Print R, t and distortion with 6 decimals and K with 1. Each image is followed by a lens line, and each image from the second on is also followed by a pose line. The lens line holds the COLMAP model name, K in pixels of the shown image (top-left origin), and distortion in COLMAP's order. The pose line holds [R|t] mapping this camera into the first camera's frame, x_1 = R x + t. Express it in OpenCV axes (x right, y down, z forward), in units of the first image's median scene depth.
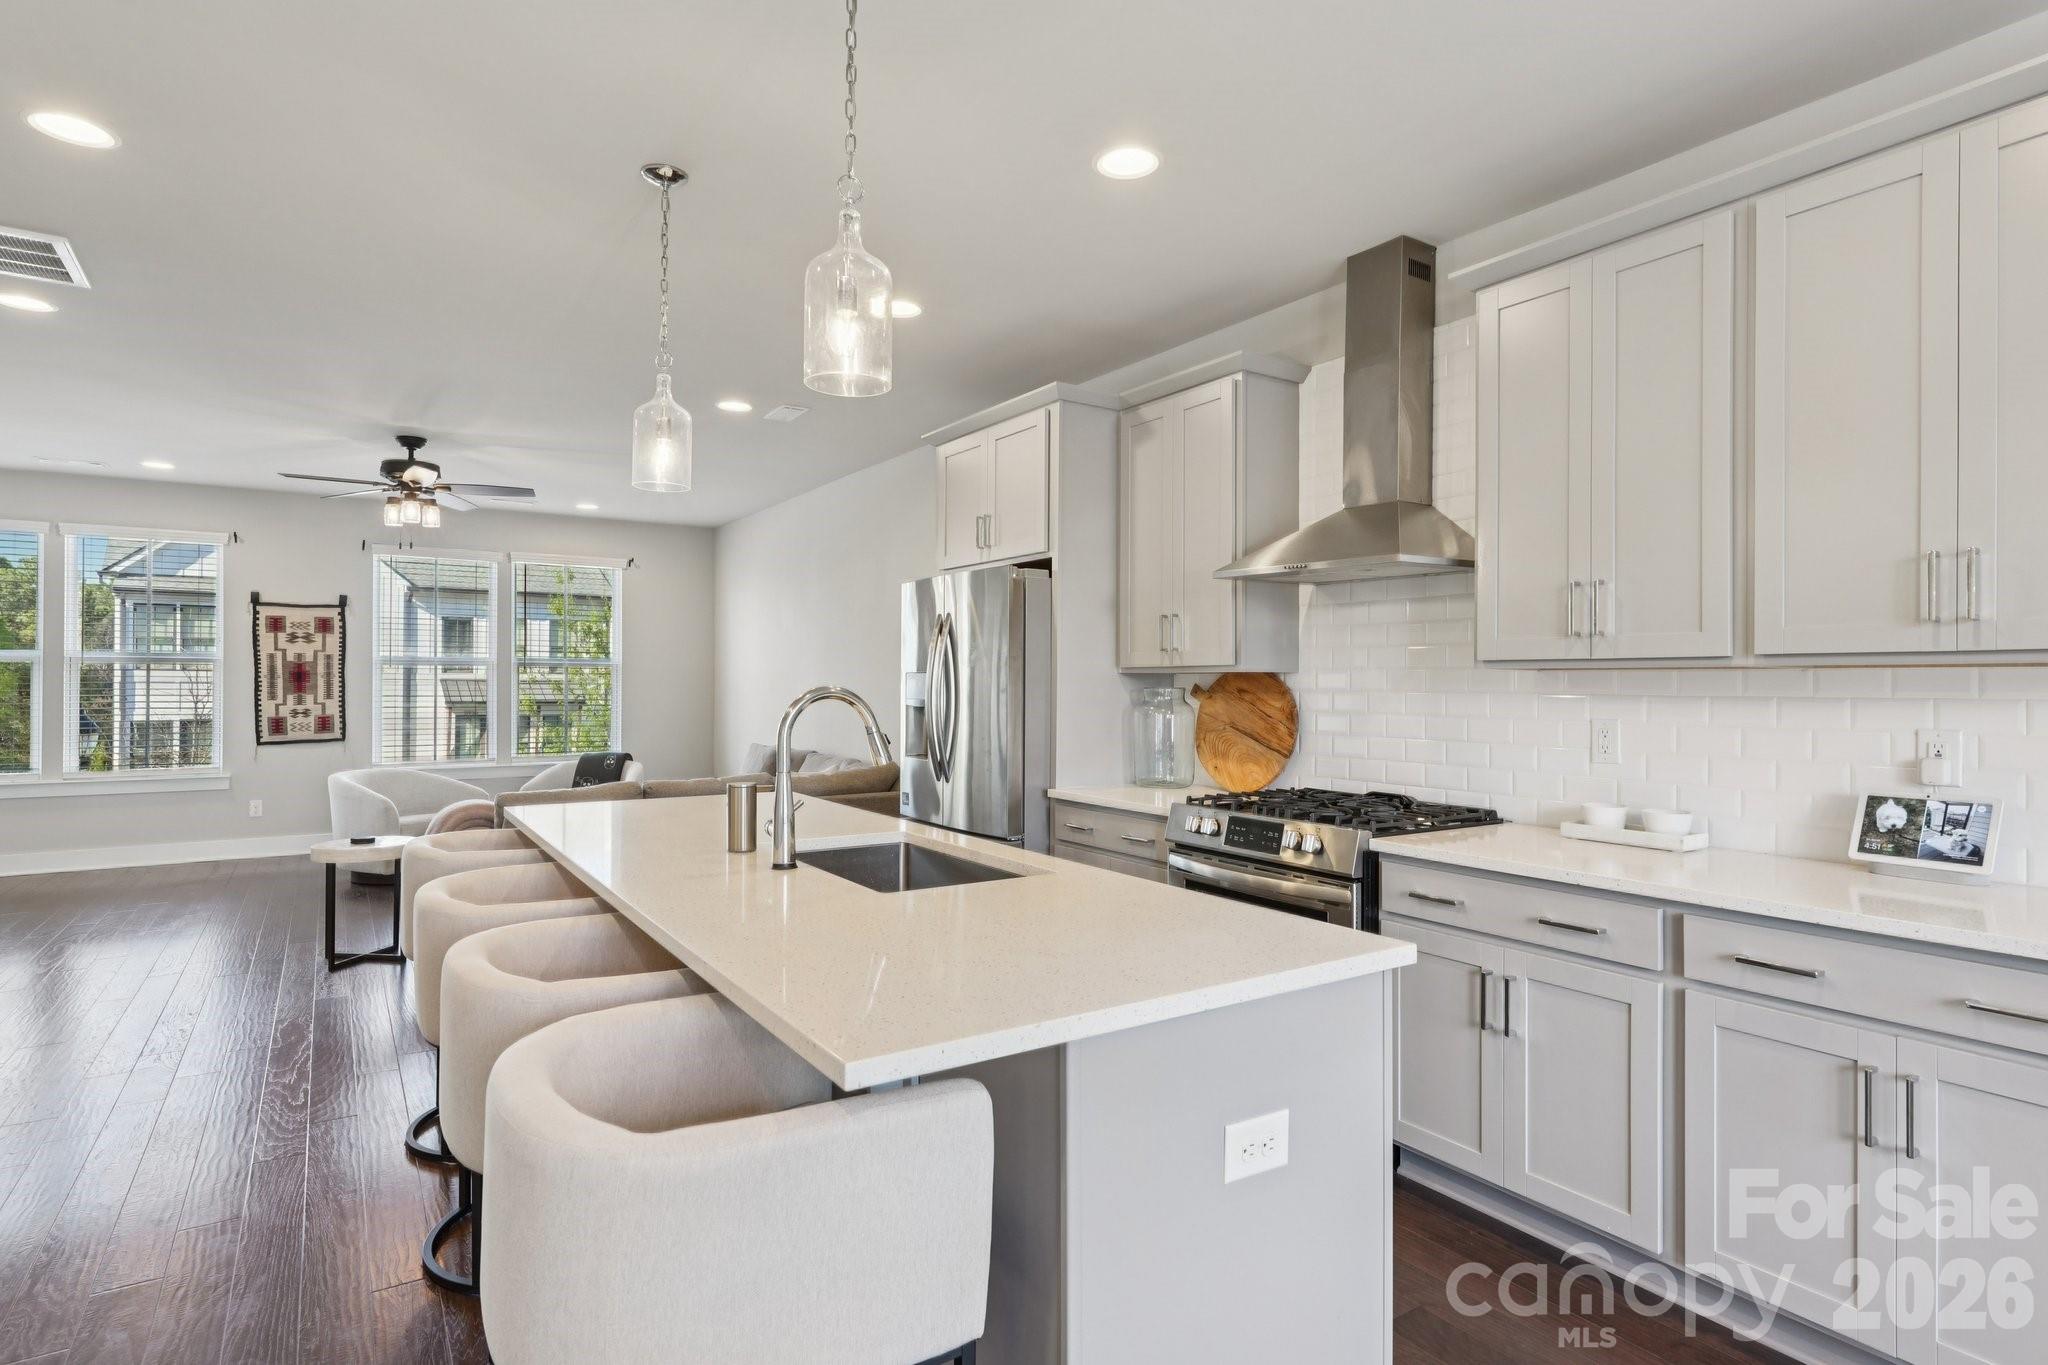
lens RADIAL K [[1057.4, 0, 1022.8], [0, 1057.4, 676.9], [0, 0, 1]] dist [0.001820, 0.000605]
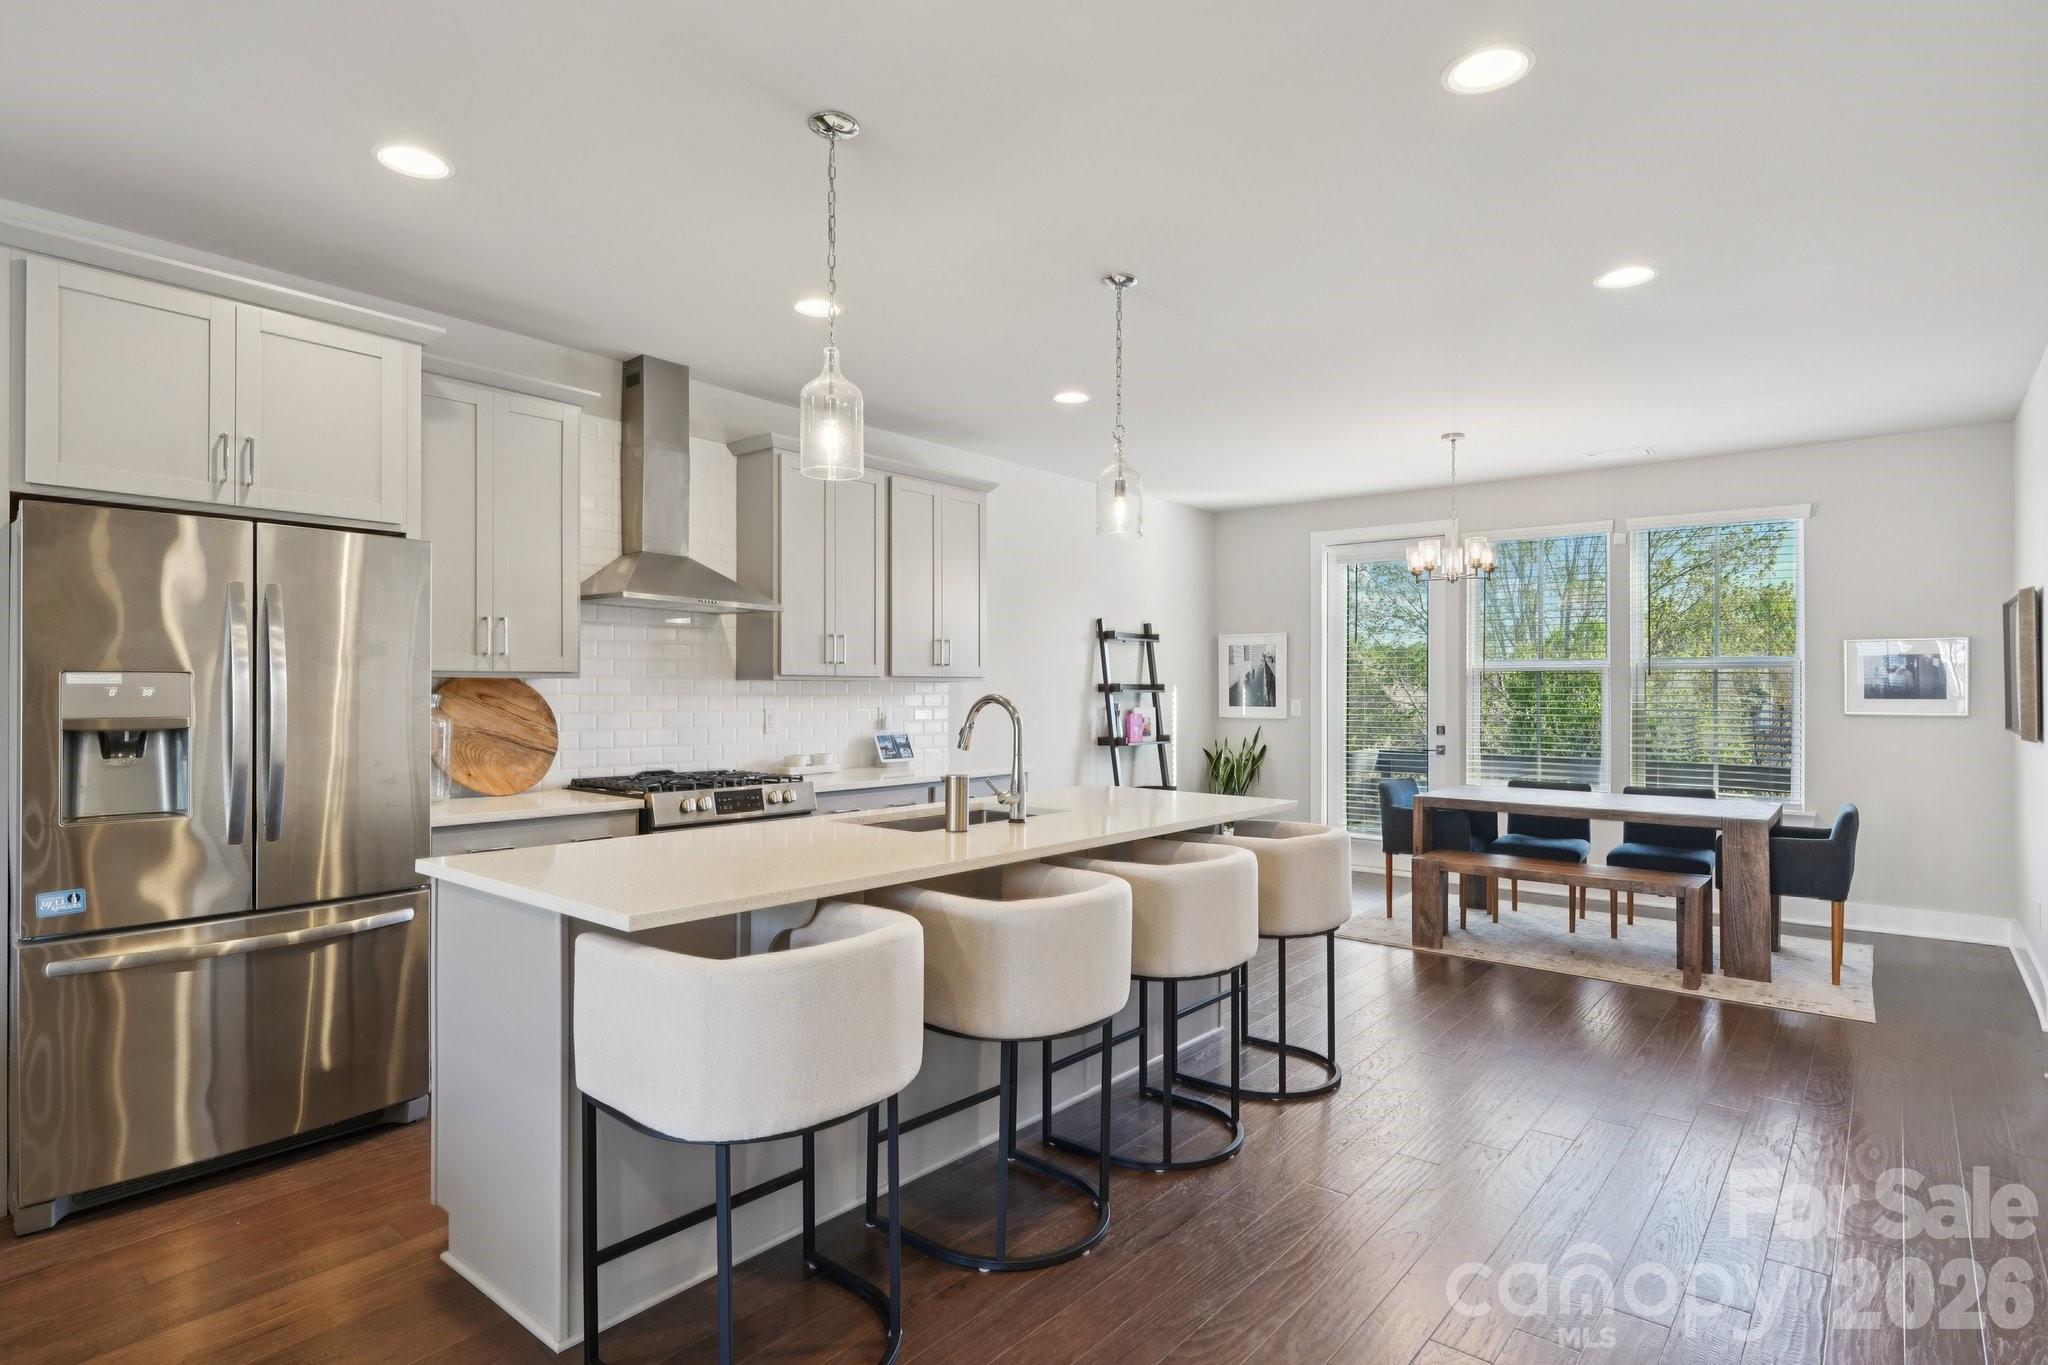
lens RADIAL K [[1057.4, 0, 1027.3], [0, 1057.4, 682.0], [0, 0, 1]] dist [0.001820, 0.000605]
pose [[-0.294863, 0.002143, 0.955537, -0.453996], [-0.008959, 0.999947, -0.005007, 0.000201], [-0.955498, -0.010037, -0.294828, 0.403650]]
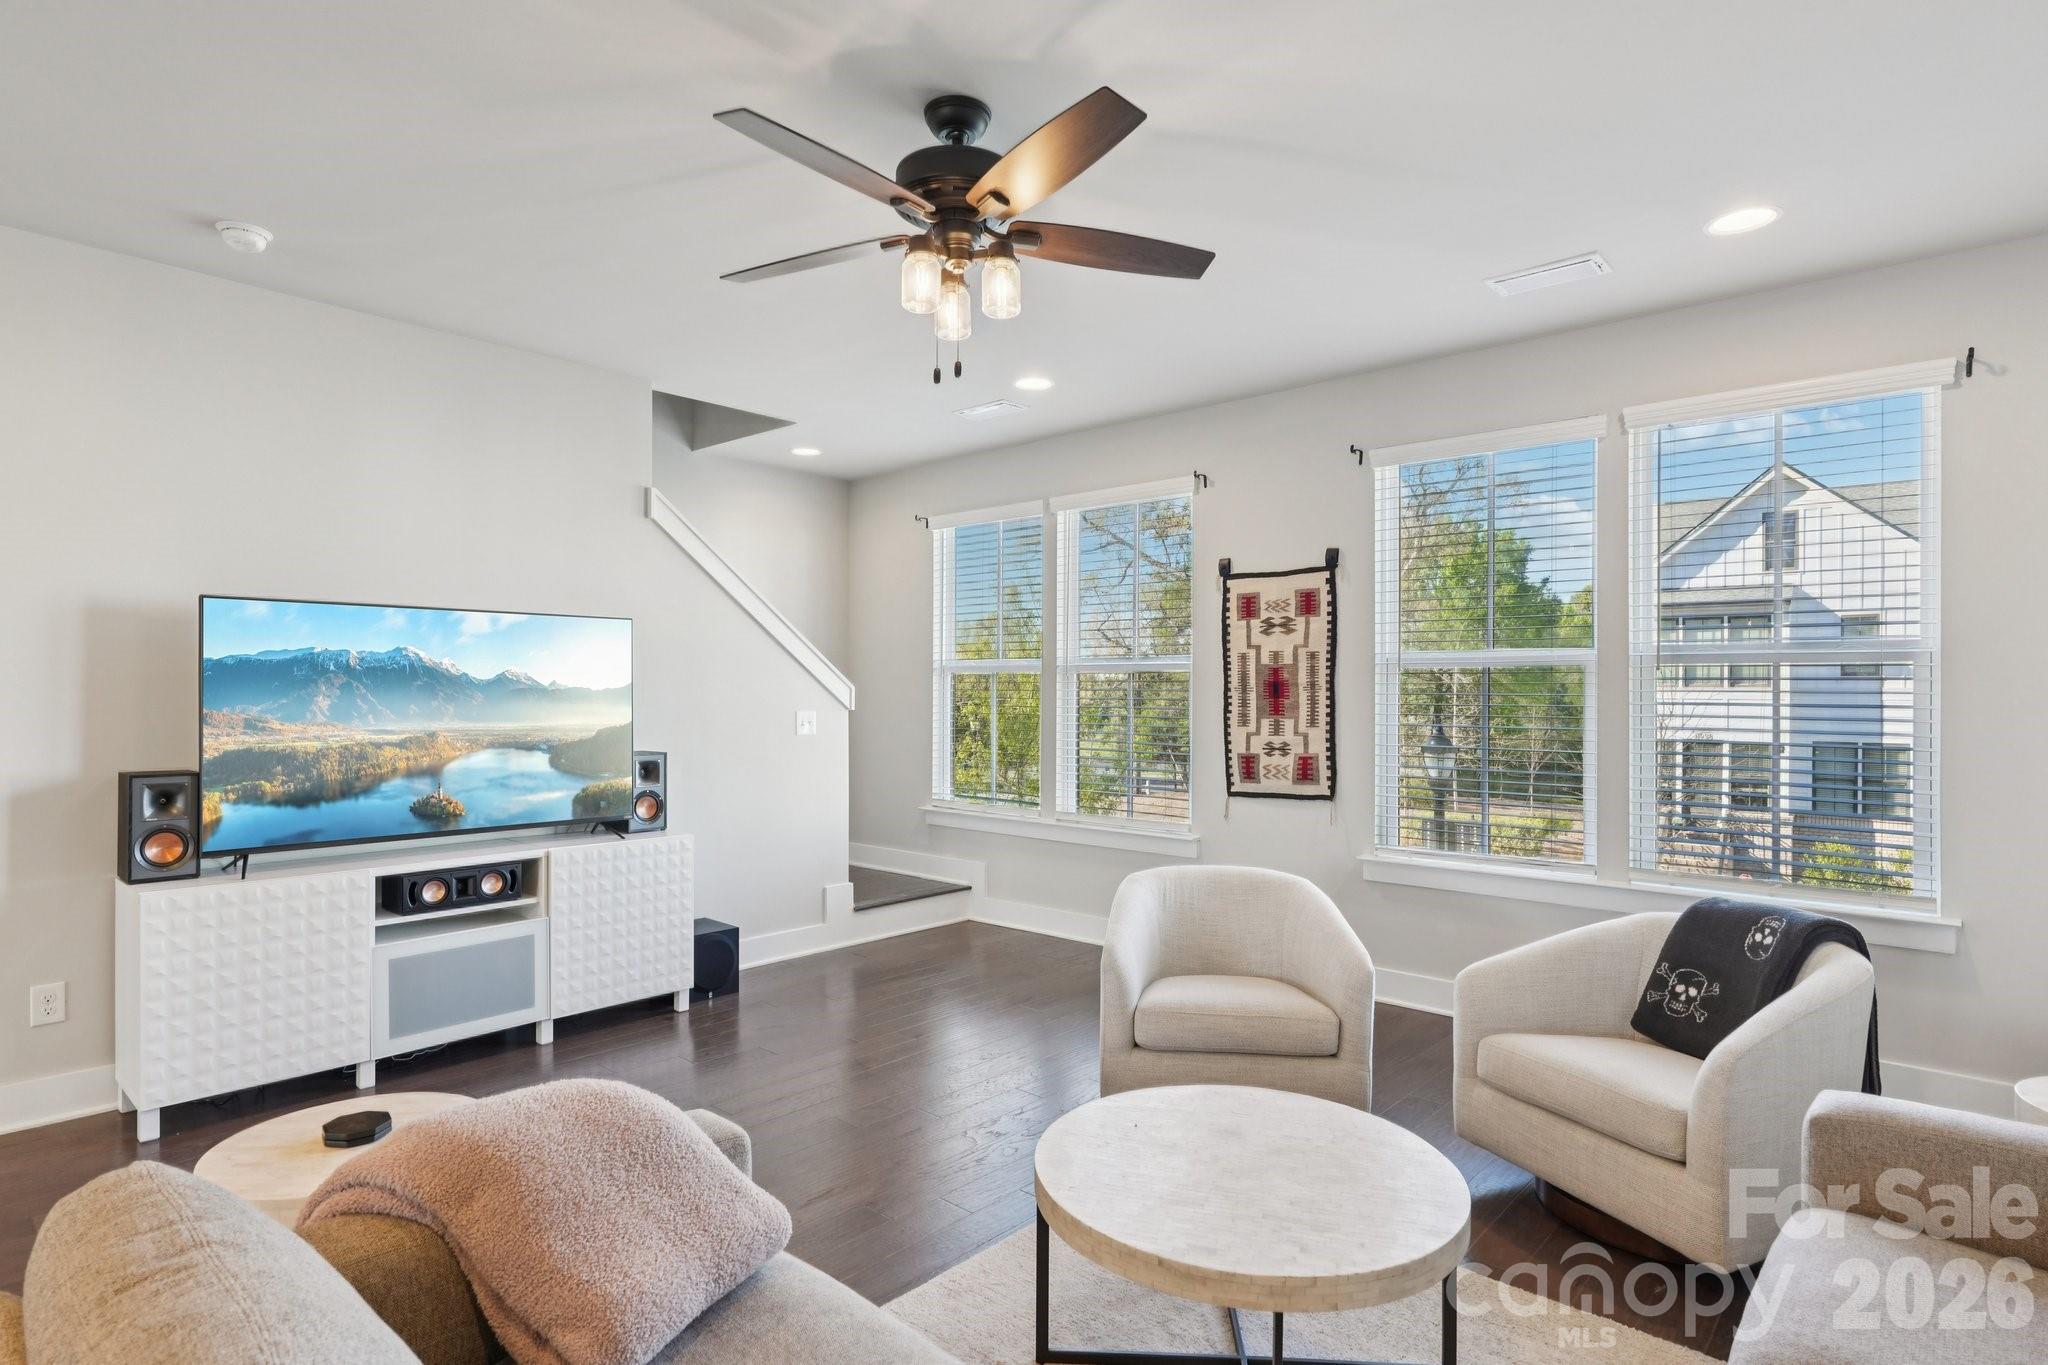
lens RADIAL K [[1057.4, 0, 1012.0], [0, 1057.4, 690.4], [0, 0, 1]] dist [0.001820, 0.000605]
pose [[0.251716, -0.005694, -0.967784, -0.130464], [0.002198, 0.999983, -0.005312, 0.003310], [0.967799, -0.000790, 0.251724, 0.703330]]
